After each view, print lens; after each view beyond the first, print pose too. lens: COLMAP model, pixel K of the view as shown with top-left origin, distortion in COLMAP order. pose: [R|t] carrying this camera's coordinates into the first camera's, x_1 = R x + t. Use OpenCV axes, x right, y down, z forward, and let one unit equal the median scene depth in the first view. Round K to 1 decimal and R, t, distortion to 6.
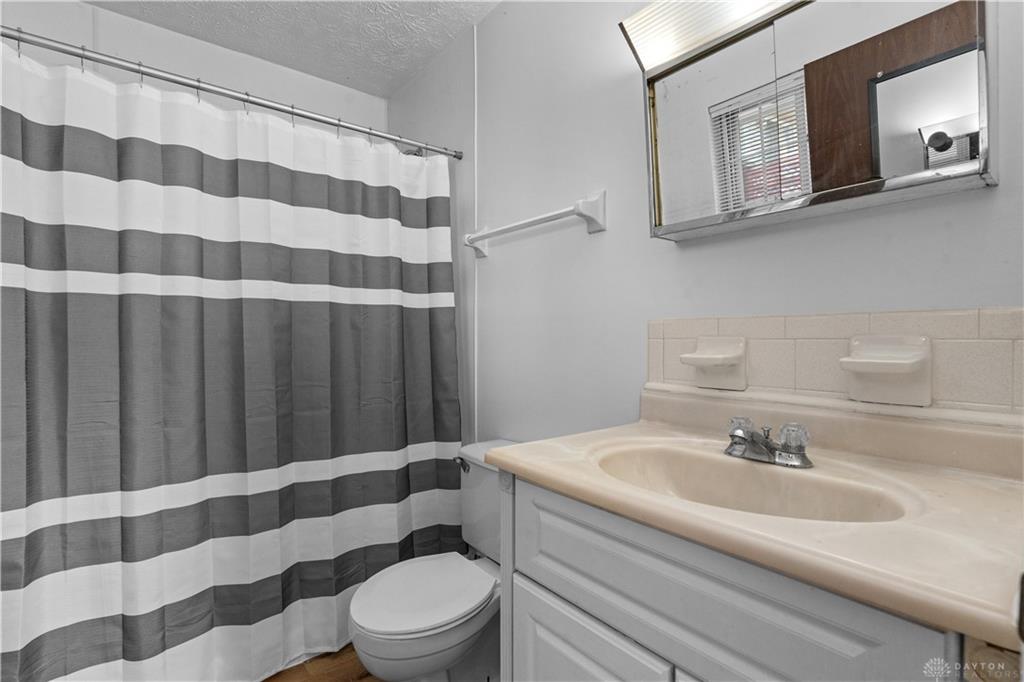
lens RADIAL K [[467.4, 0, 511.2], [0, 467.4, 339.0], [0, 0, 1]] dist [-0.003185, -0.000012]
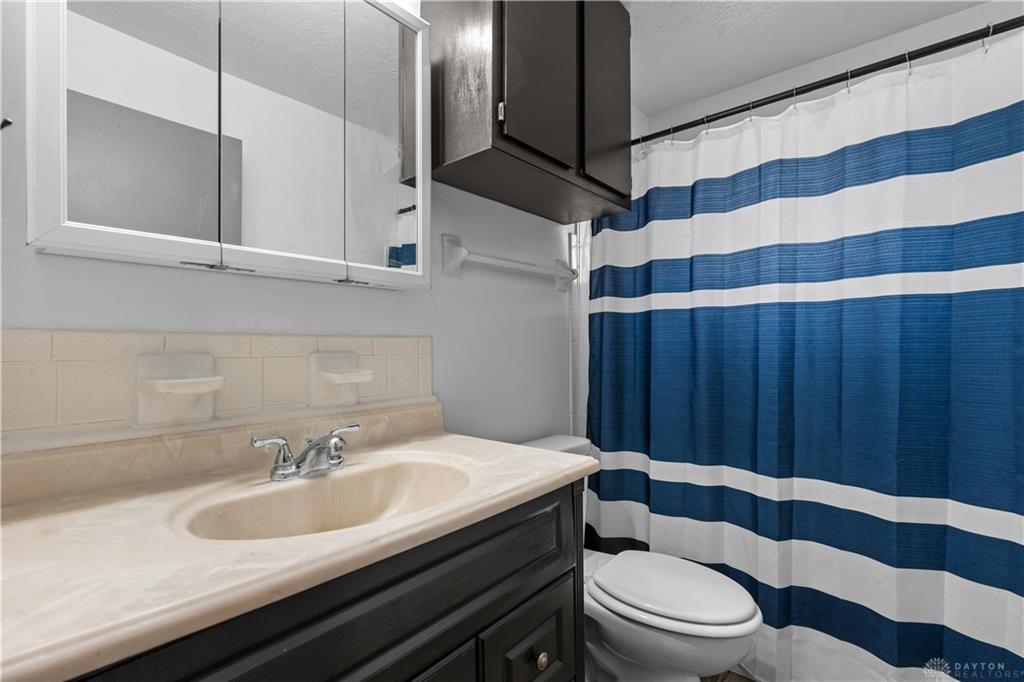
lens RADIAL K [[469.7, 0, 512.0], [0, 469.7, 341.0], [0, 0, 1]] dist [-0.001217, 0.000795]
pose [[0.211688, -0.007061, -0.977312, 0.389523], [0.006526, 0.999962, -0.005811, -0.001331], [0.977316, -0.005148, 0.211726, 0.306114]]
